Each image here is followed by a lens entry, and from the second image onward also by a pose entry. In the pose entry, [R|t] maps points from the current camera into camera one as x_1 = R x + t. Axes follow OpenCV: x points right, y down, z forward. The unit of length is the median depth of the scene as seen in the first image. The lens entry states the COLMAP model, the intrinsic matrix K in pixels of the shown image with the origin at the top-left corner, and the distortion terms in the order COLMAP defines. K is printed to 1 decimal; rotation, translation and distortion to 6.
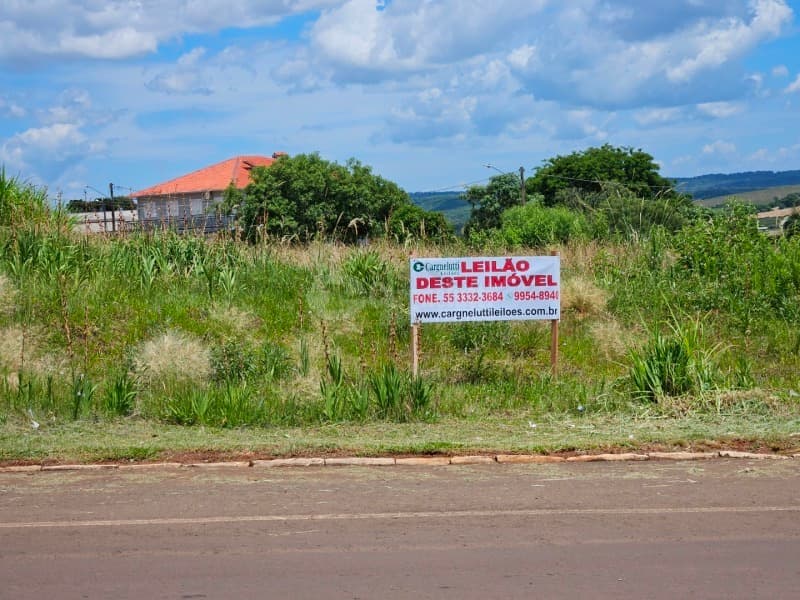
lens RADIAL K [[1676.1, 0, 394.1], [0, 1676.1, 300.1], [0, 0, 1]] dist [0.037557, 0.000000]
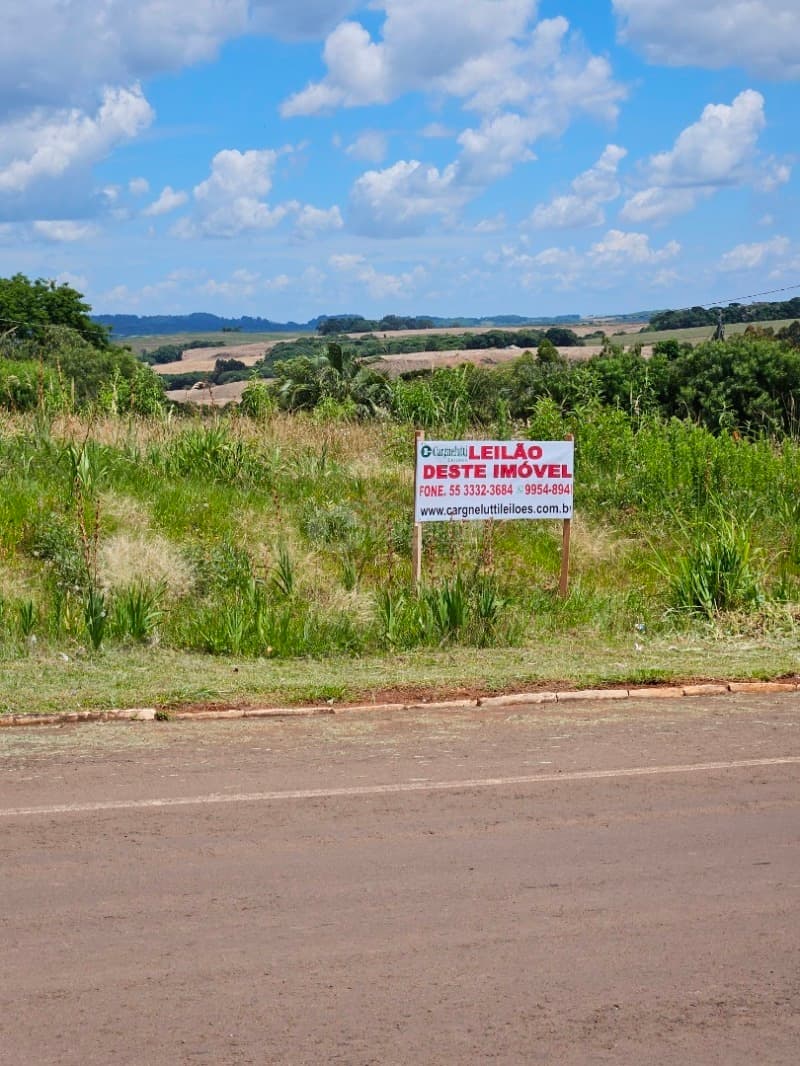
lens RADIAL K [[2233.4, 0, 406.9], [0, 2233.4, 536.4], [0, 0, 1]] dist [0.037557, 0.000000]
pose [[0.923957, 0.004790, 0.382467, -0.390282], [-0.014526, 0.999640, 0.022572, -0.003272], [-0.382221, -0.026411, 0.923693, 0.021451]]
